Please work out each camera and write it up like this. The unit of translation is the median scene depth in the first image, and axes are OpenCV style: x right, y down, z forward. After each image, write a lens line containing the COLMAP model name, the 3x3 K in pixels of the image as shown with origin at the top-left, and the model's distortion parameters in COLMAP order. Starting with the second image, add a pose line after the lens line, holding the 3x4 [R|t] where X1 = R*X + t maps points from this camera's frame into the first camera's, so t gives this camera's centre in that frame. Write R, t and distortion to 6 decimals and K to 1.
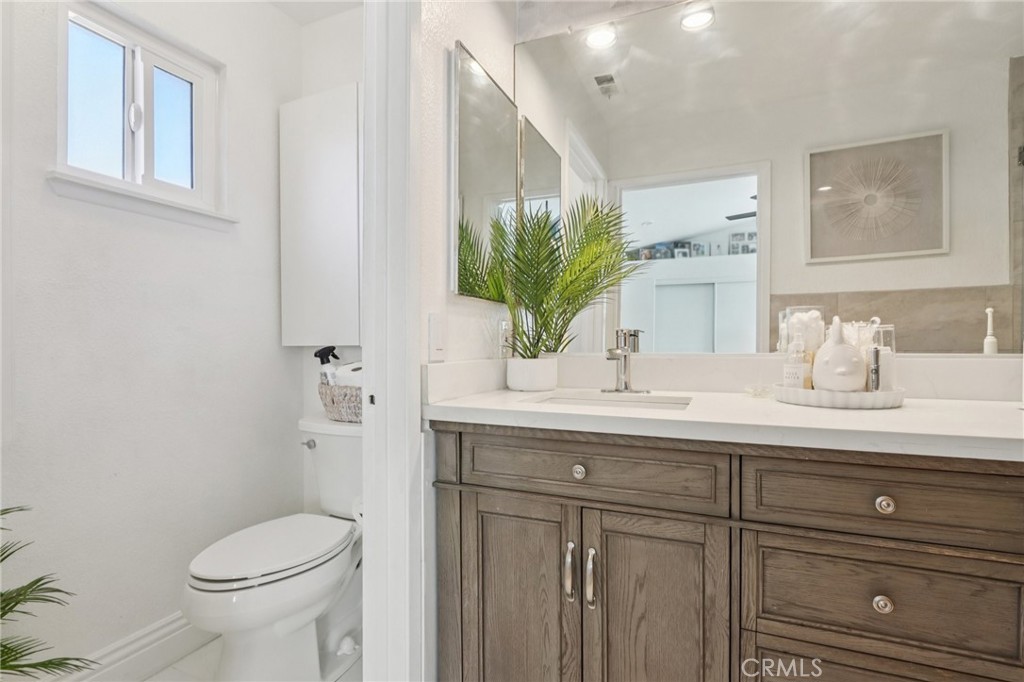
lens RADIAL K [[506.4, 0, 507.8], [0, 506.4, 343.7], [0, 0, 1]] dist [-0.002698, -0.000012]
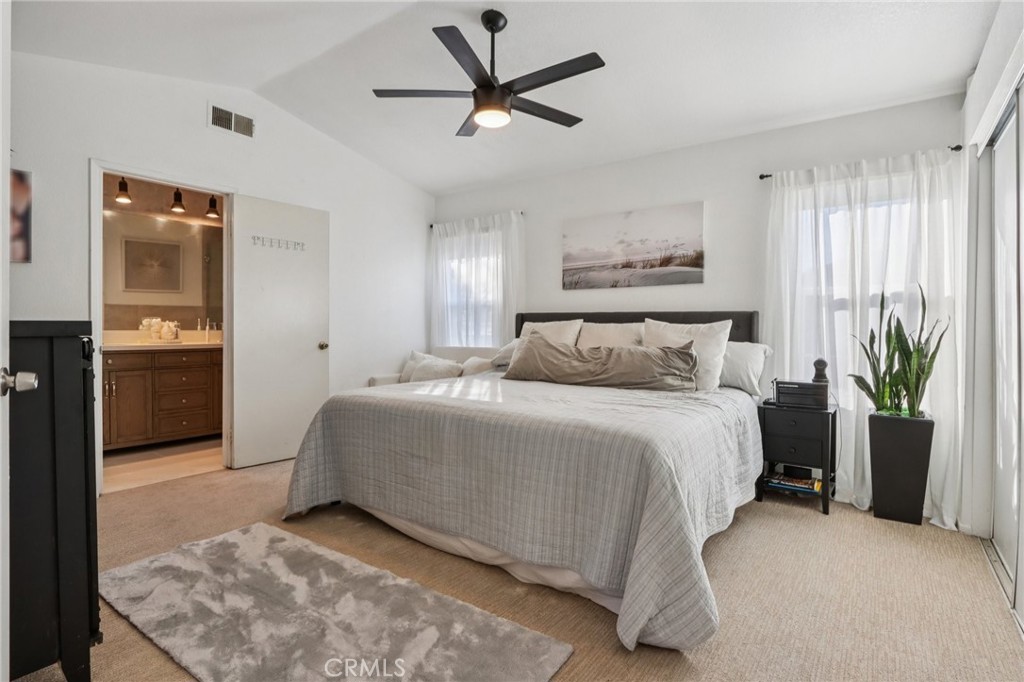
lens RADIAL K [[506.4, 0, 509.8], [0, 506.4, 334.4], [0, 0, 1]] dist [-0.002698, -0.000012]
pose [[0.229592, -0.013145, 0.973198, -2.874504], [0.000275, 0.999910, 0.013441, -0.000254], [-0.973287, -0.002818, 0.229575, -2.791837]]
